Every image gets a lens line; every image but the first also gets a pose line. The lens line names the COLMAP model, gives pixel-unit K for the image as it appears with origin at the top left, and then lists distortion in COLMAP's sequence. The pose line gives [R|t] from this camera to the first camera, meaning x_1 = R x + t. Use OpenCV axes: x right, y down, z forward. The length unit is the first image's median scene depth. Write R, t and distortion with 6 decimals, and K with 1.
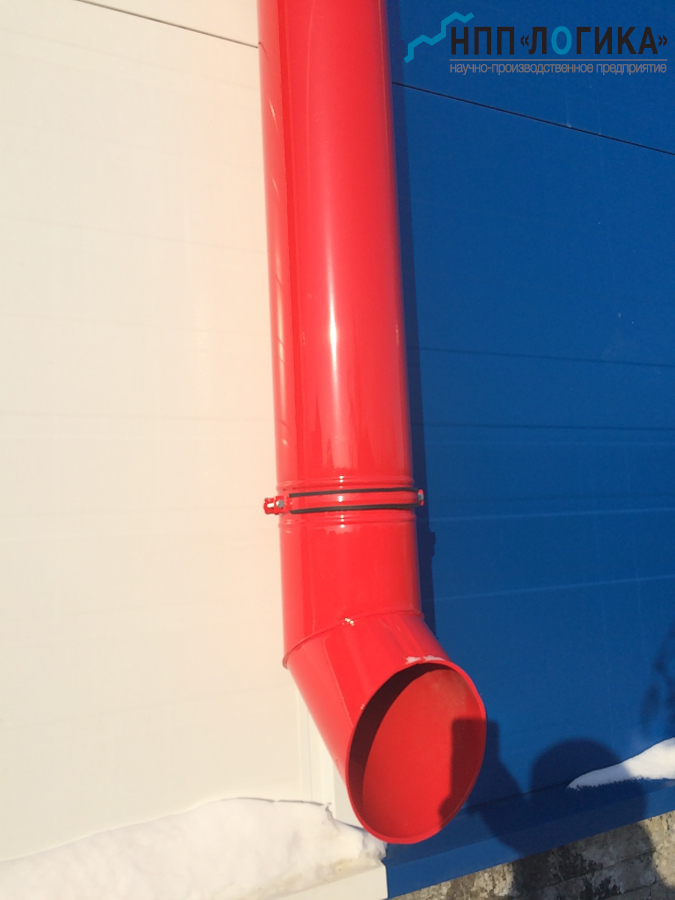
lens RADIAL K [[766.7, 0, 339.2], [0, 766.7, 430.8], [0, 0, 1]] dist [0.079055, -0.089980]
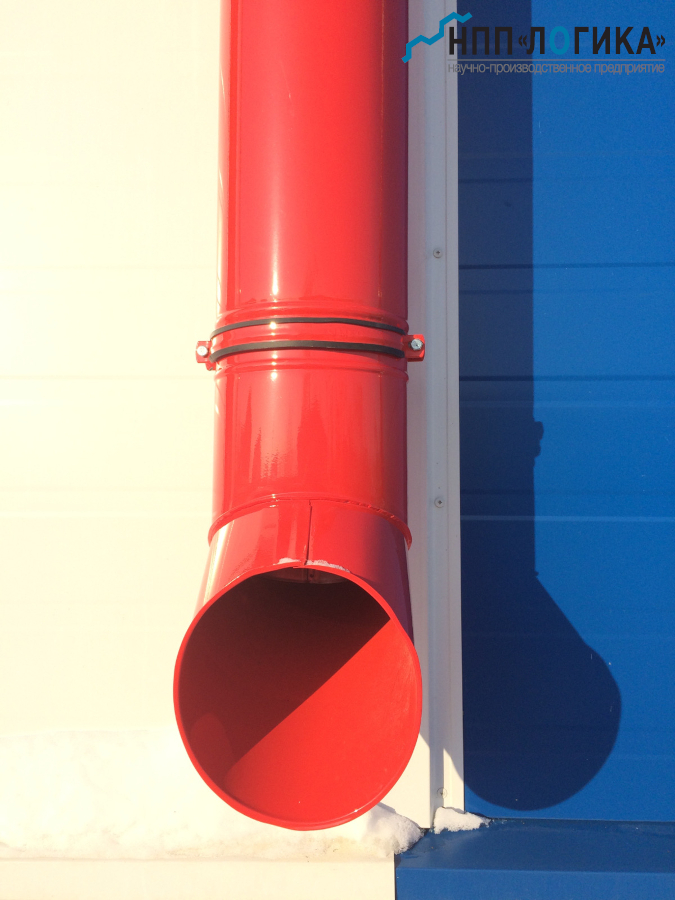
lens RADIAL K [[783.3, 0, 333.9], [0, 783.3, 428.4], [0, 0, 1]] dist [0.084816, -0.115742]
pose [[0.869345, 0.015372, -0.493966, 0.375002], [0.010305, 0.998735, 0.049215, 0.122342], [0.494097, -0.047875, 0.868087, 0.358953]]
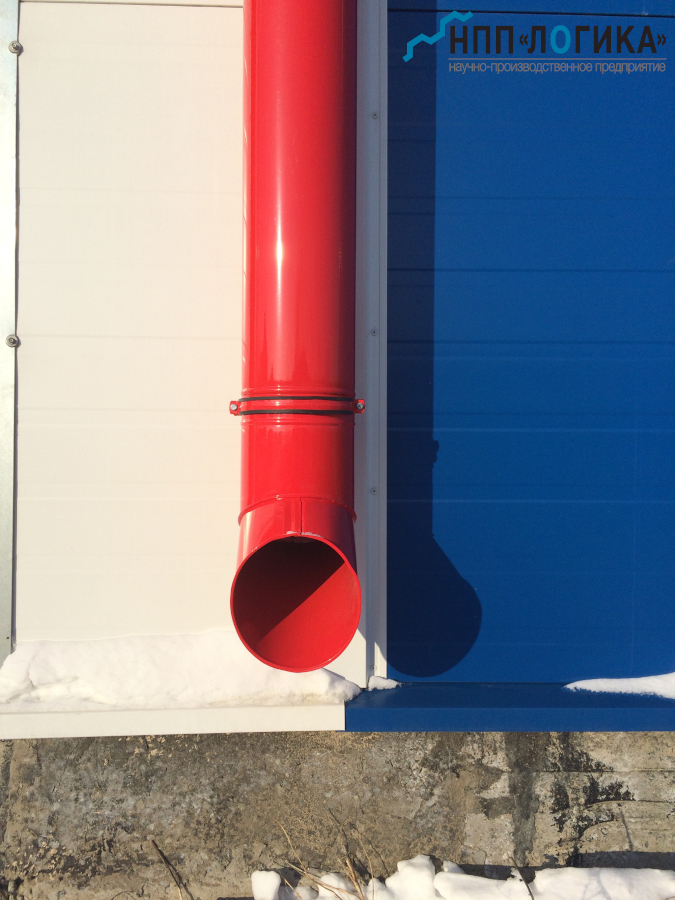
lens RADIAL K [[783.3, 0, 333.9], [0, 783.3, 428.4], [0, 0, 1]] dist [0.084816, -0.115742]
pose [[0.900304, 0.046846, -0.432734, 0.570011], [0.001230, 0.993914, 0.110156, -0.008917], [0.435260, -0.099706, 0.894767, -0.072531]]
